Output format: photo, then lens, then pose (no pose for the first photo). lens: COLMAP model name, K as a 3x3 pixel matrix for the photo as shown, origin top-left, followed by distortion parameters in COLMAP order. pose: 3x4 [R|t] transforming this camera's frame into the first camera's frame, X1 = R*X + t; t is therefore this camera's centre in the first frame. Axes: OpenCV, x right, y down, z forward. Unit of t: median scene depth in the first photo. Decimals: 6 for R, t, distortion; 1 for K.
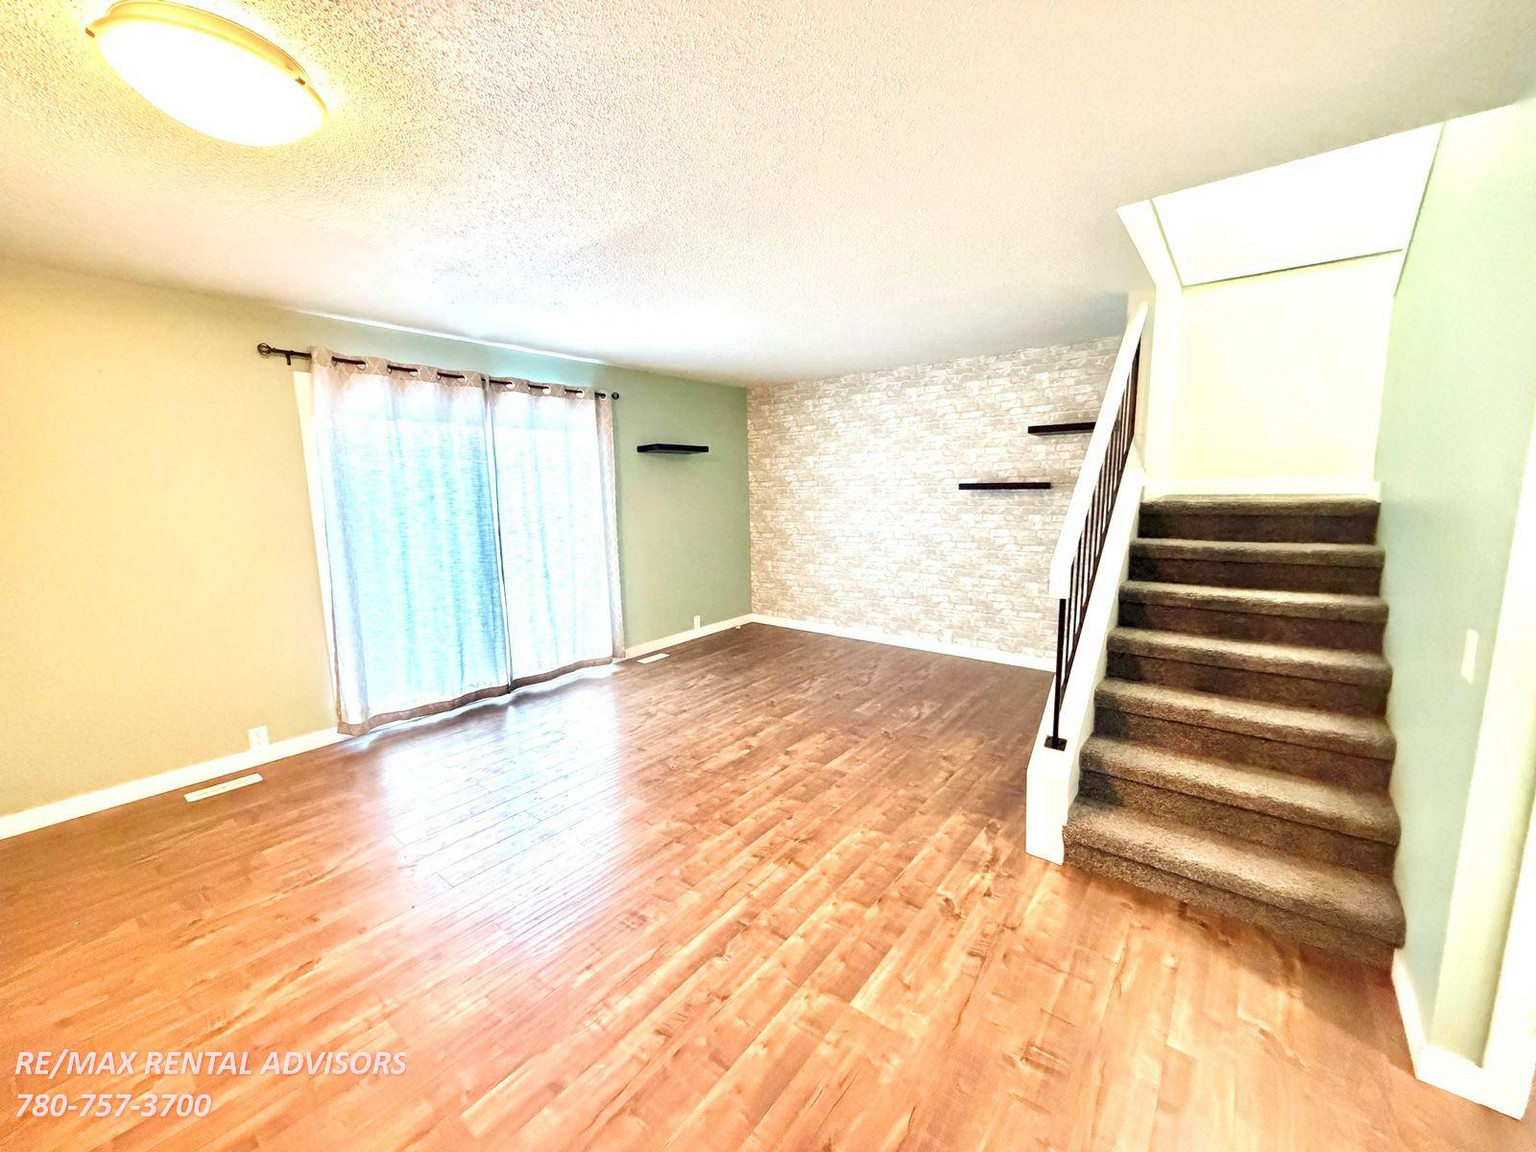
lens RADIAL K [[611.4, 0, 767.1], [0, 611.4, 581.6], [0, 0, 1]] dist [0.001830, -0.000792]
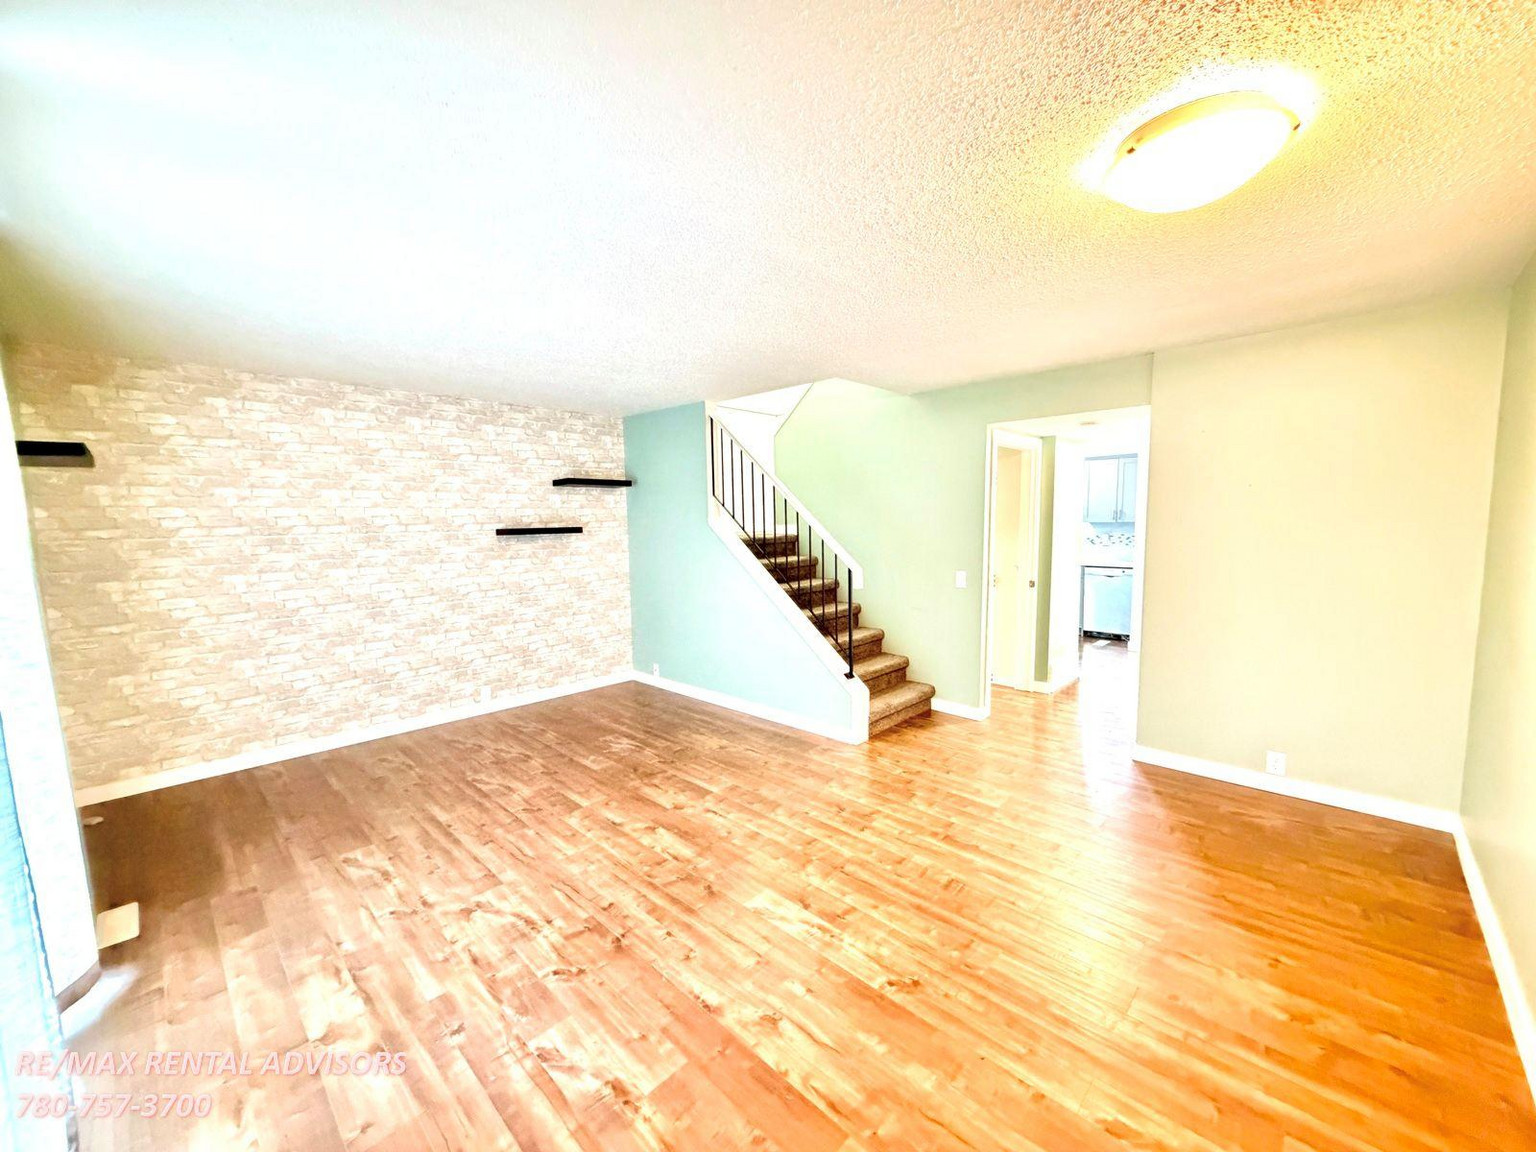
lens RADIAL K [[611.4, 0, 768.3], [0, 611.4, 575.0], [0, 0, 1]] dist [0.001830, -0.000792]
pose [[0.095511, -0.075787, 0.992539, -0.685751], [0.170120, 0.983671, 0.058739, -0.083413], [-0.980784, 0.163241, 0.106844, 0.560511]]
